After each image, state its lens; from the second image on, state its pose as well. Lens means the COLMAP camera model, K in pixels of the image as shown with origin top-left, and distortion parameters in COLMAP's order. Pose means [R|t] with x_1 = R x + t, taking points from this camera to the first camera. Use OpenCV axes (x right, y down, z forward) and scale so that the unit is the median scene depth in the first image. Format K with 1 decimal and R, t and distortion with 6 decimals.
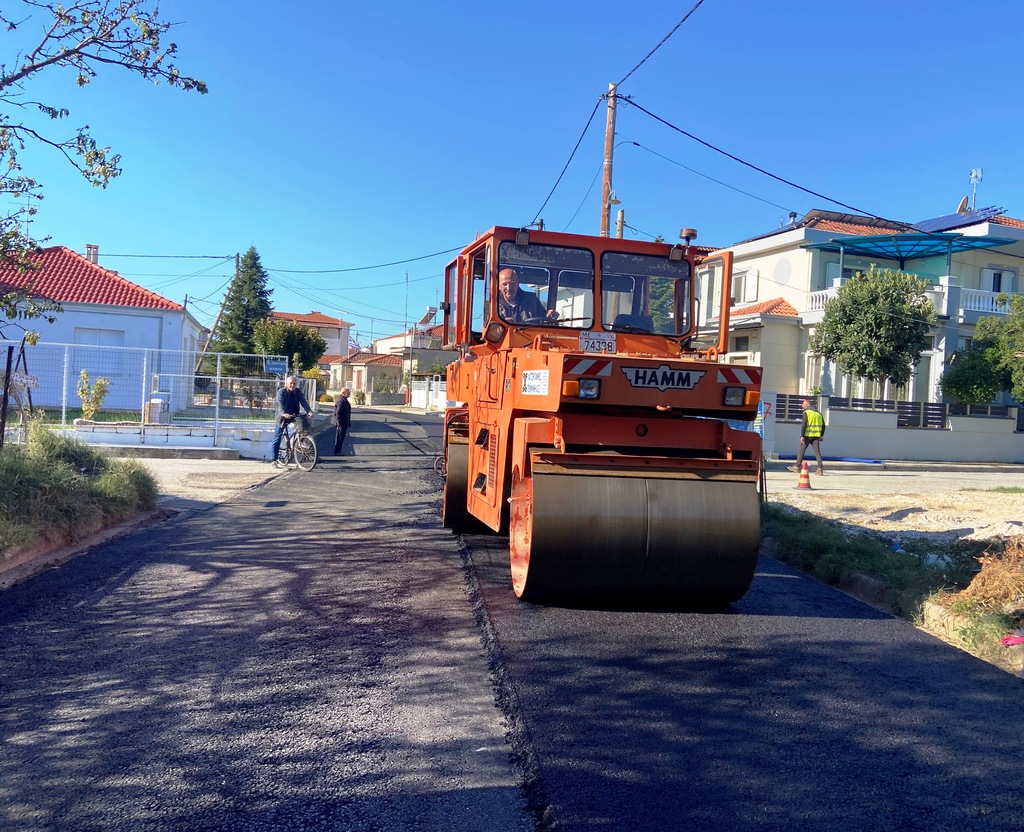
lens RADIAL K [[846.7, 0, 543.2], [0, 846.7, 405.9], [0, 0, 1]] dist [0.077574, -0.027354]
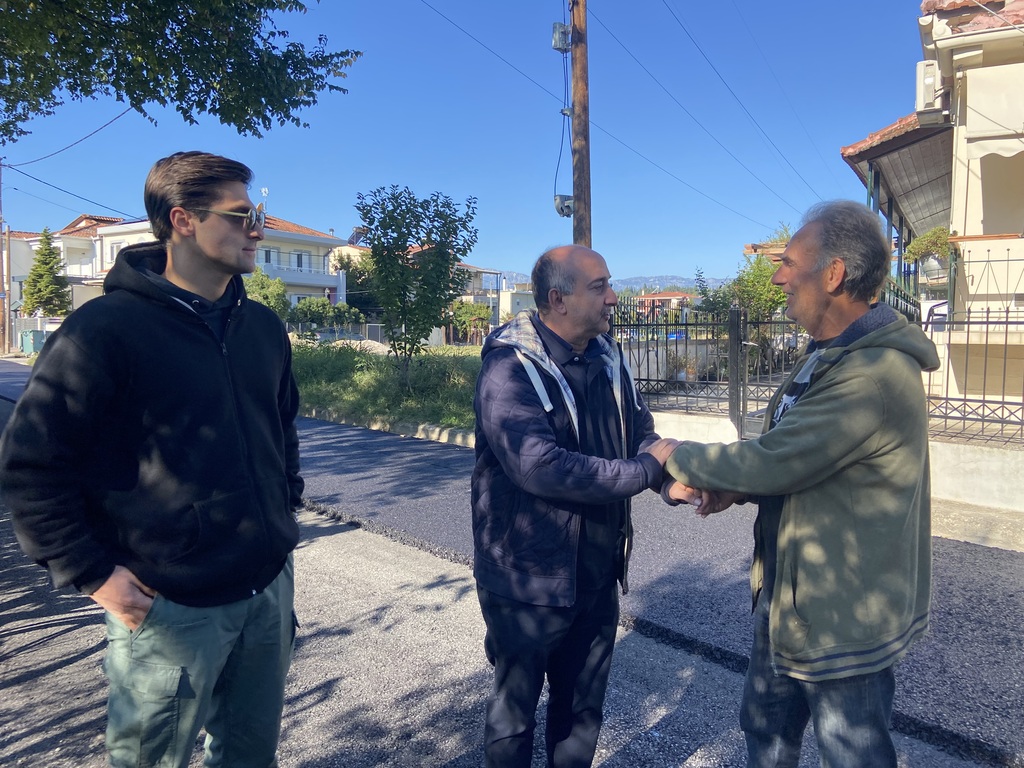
lens RADIAL K [[783.5, 0, 534.8], [0, 783.5, 375.7], [0, 0, 1]] dist [0.101919, -0.126914]
pose [[0.830445, -0.071196, 0.552533, 0.040168], [0.037755, 0.996713, 0.071685, 0.015718], [-0.555821, -0.038670, 0.830402, -0.774409]]
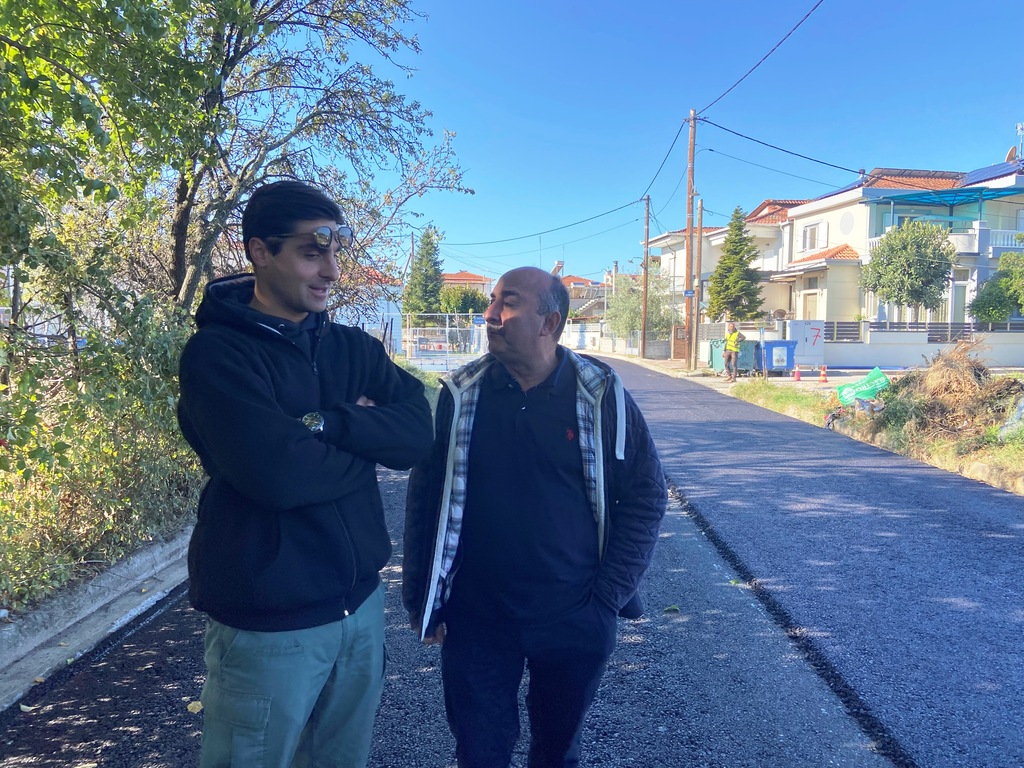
lens RADIAL K [[783.5, 0, 505.9], [0, 783.5, 379.5], [0, 0, 1]] dist [0.101919, -0.126914]
pose [[0.979813, -0.032639, -0.197231, 0.015365], [0.041022, 0.998414, 0.038564, 0.006109], [0.195660, -0.045876, 0.979598, -0.258718]]
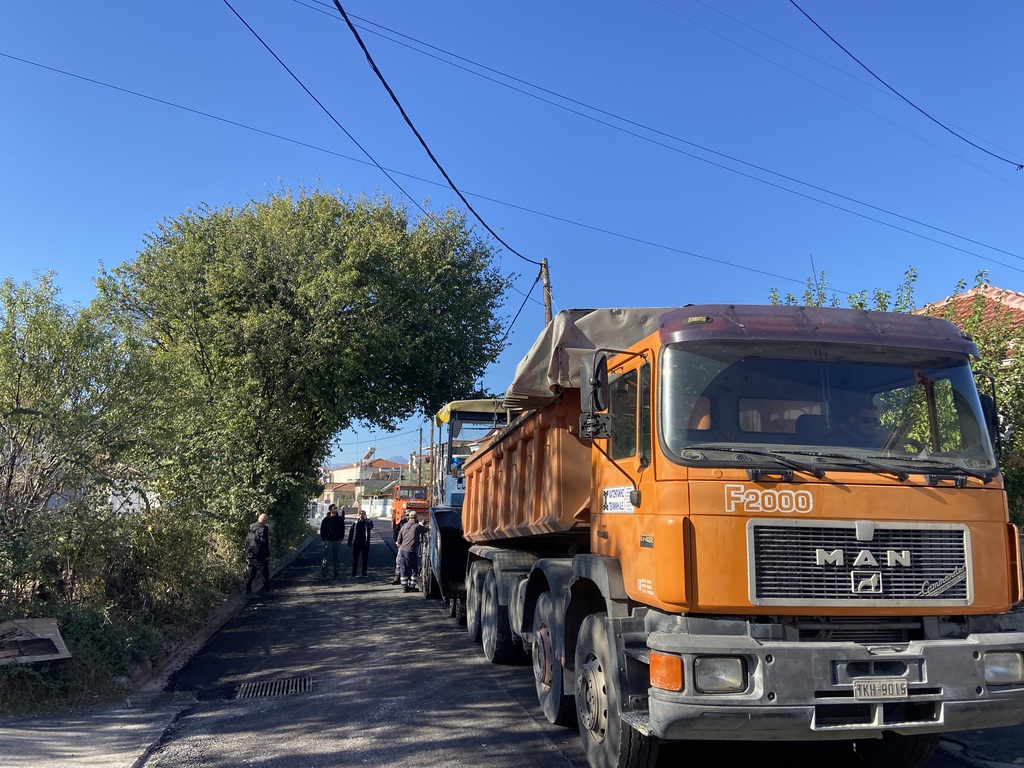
lens RADIAL K [[783.5, 0, 510.6], [0, 783.5, 390.6], [0, 0, 1]] dist [0.101919, -0.126914]
pose [[0.998279, -0.034119, 0.047692, 0.155582], [0.040959, 0.987729, -0.150709, 0.011478], [-0.041965, 0.152403, 0.987427, -1.221967]]
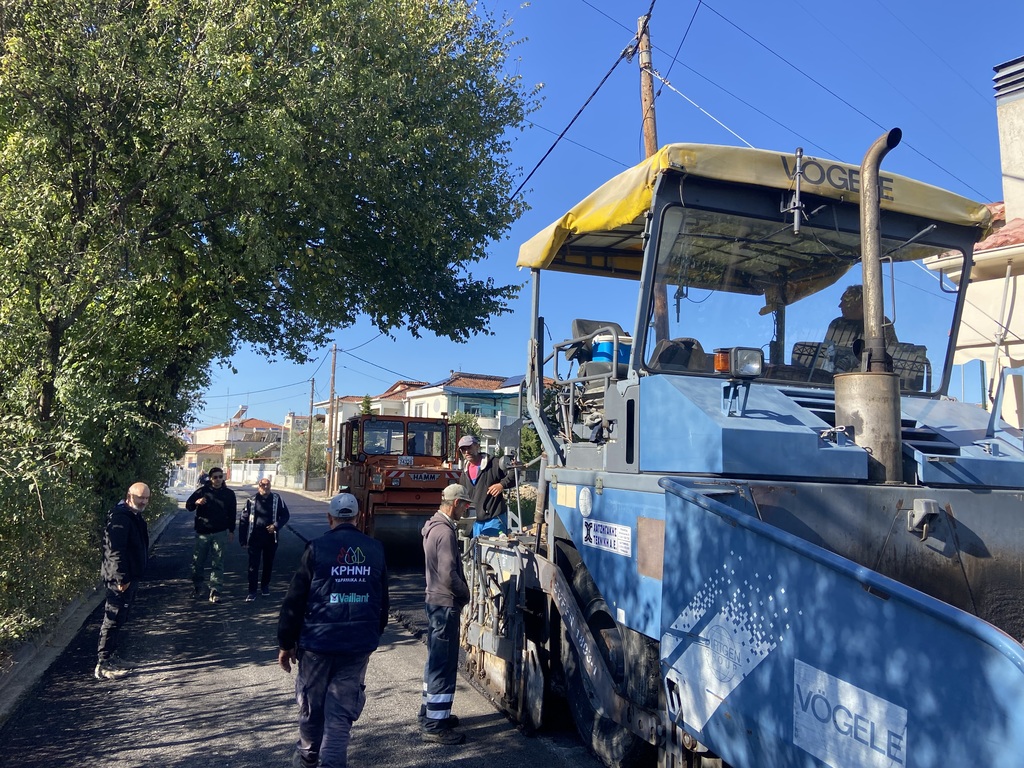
lens RADIAL K [[783.5, 0, 513.5], [0, 783.5, 372.0], [0, 0, 1]] dist [0.101919, -0.126914]
pose [[0.978564, -0.004390, 0.205897, 0.081053], [0.031272, 0.991346, -0.127493, 0.006374], [-0.203556, 0.131198, 0.970233, -0.880365]]
